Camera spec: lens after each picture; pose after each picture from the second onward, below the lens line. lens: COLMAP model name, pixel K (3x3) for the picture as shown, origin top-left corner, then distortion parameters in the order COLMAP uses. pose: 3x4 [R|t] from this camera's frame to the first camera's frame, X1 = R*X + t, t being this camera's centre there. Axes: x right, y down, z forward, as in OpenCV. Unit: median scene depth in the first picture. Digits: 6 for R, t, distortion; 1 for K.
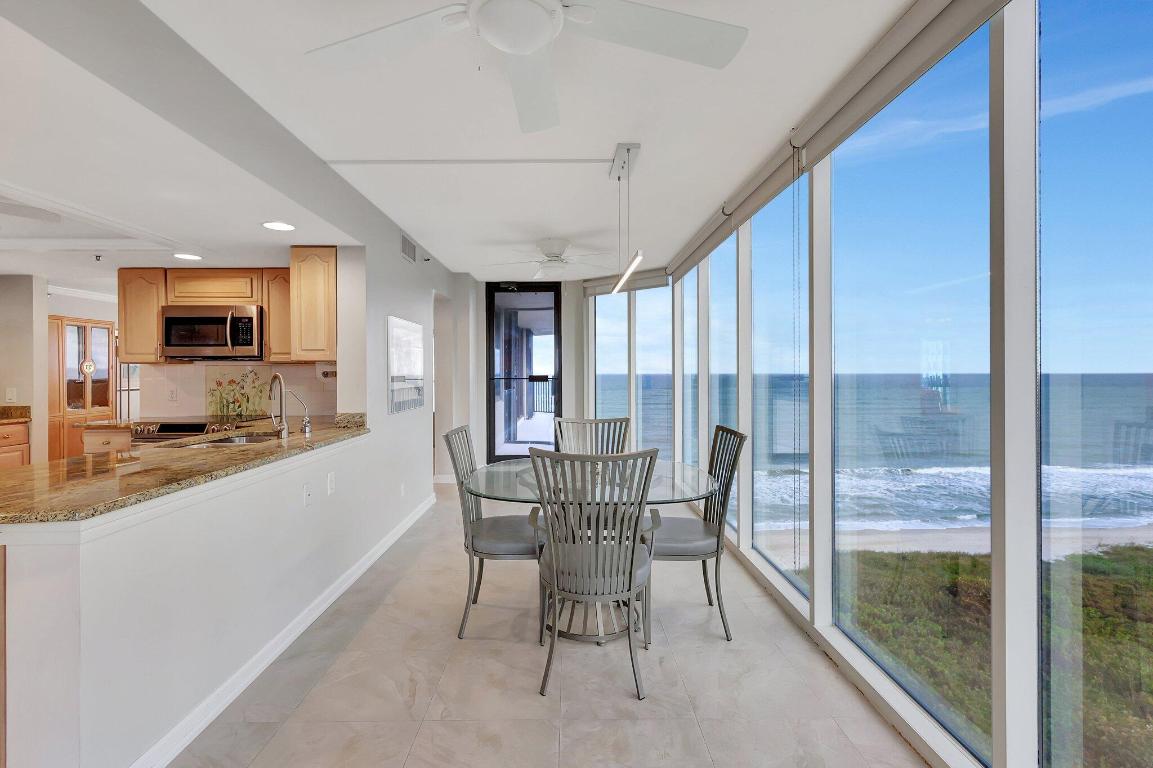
lens RADIAL K [[539.6, 0, 574.0], [0, 539.6, 372.9], [0, 0, 1]] dist [-0.000116, -0.000046]
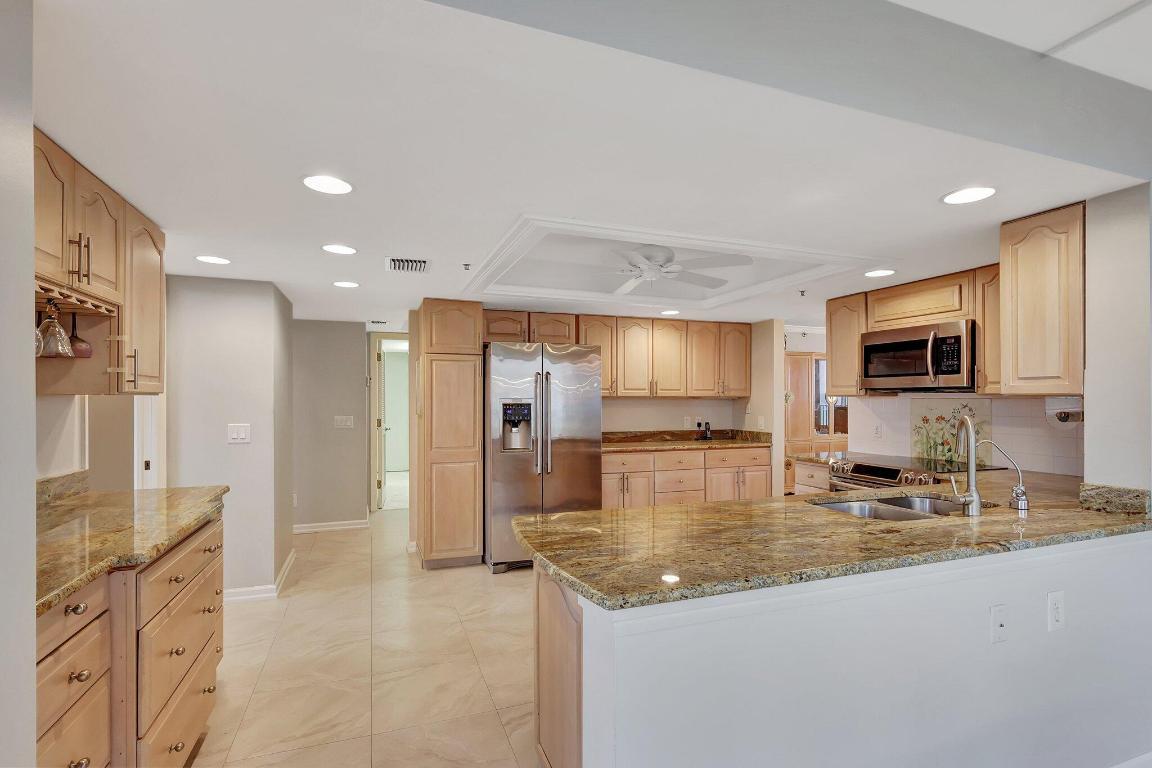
lens RADIAL K [[549.2, 0, 578.7], [0, 549.2, 400.2], [0, 0, 1]] dist [0.002480, 0.000370]
pose [[0.342810, 0.006360, -0.939383, -0.052026], [-0.001514, 0.999980, 0.006217, -0.016483], [0.939404, -0.000709, 0.342813, 0.228295]]
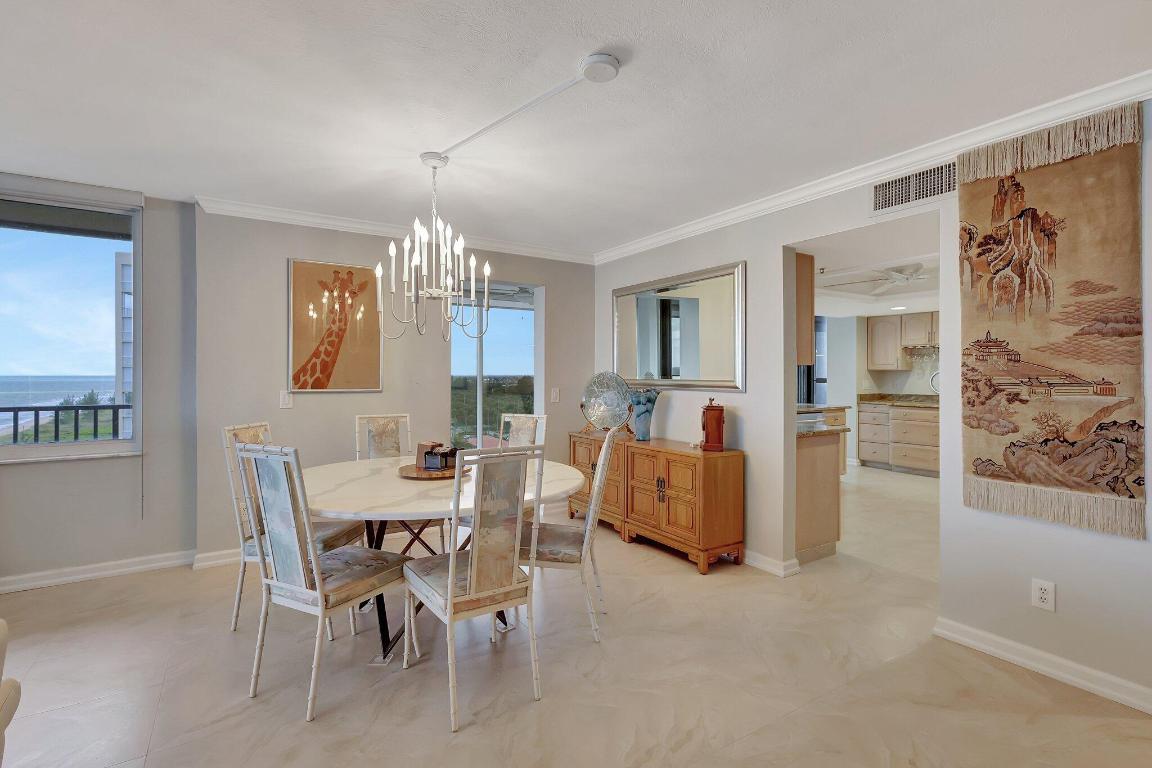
lens RADIAL K [[534.6, 0, 580.9], [0, 534.6, 377.7], [0, 0, 1]] dist [0.000348, -0.000079]
pose [[-0.534540, -0.003690, 0.845135, -1.395389], [-0.002596, 0.999993, 0.002724, 0.003257], [-0.845139, -0.000737, -0.534546, 1.816823]]
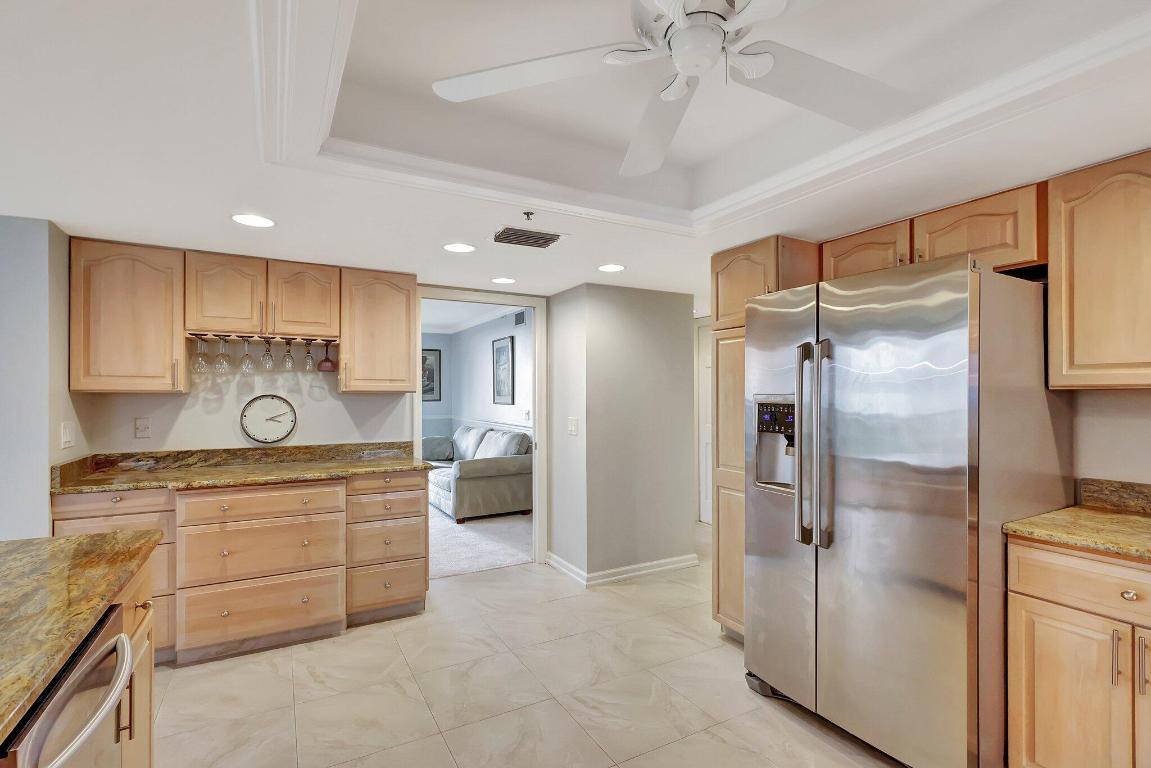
lens RADIAL K [[538.0, 0, 578.6], [0, 538.0, 393.4], [0, 0, 1]] dist [0.000723, -0.000082]
pose [[-0.878374, 0.002756, -0.477965, -0.594822], [0.005273, 0.999978, -0.003924, -0.012773], [0.477944, -0.005967, -0.878370, 0.845740]]
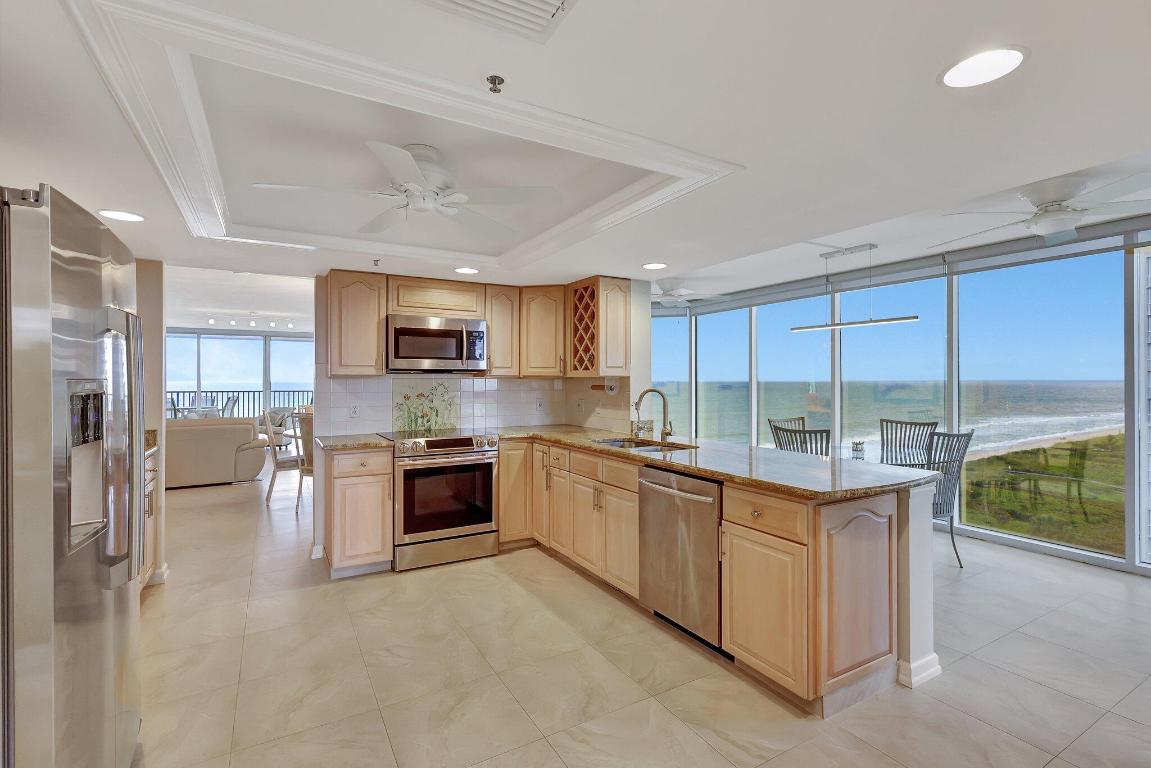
lens RADIAL K [[534.2, 0, 580.4], [0, 534.2, 377.7], [0, 0, 1]] dist [0.000348, -0.000079]
pose [[0.870235, 0.000022, 0.492638, -0.926393], [0.001043, 0.999998, -0.001886, -0.014098], [-0.492637, 0.002155, 0.870233, 0.032608]]
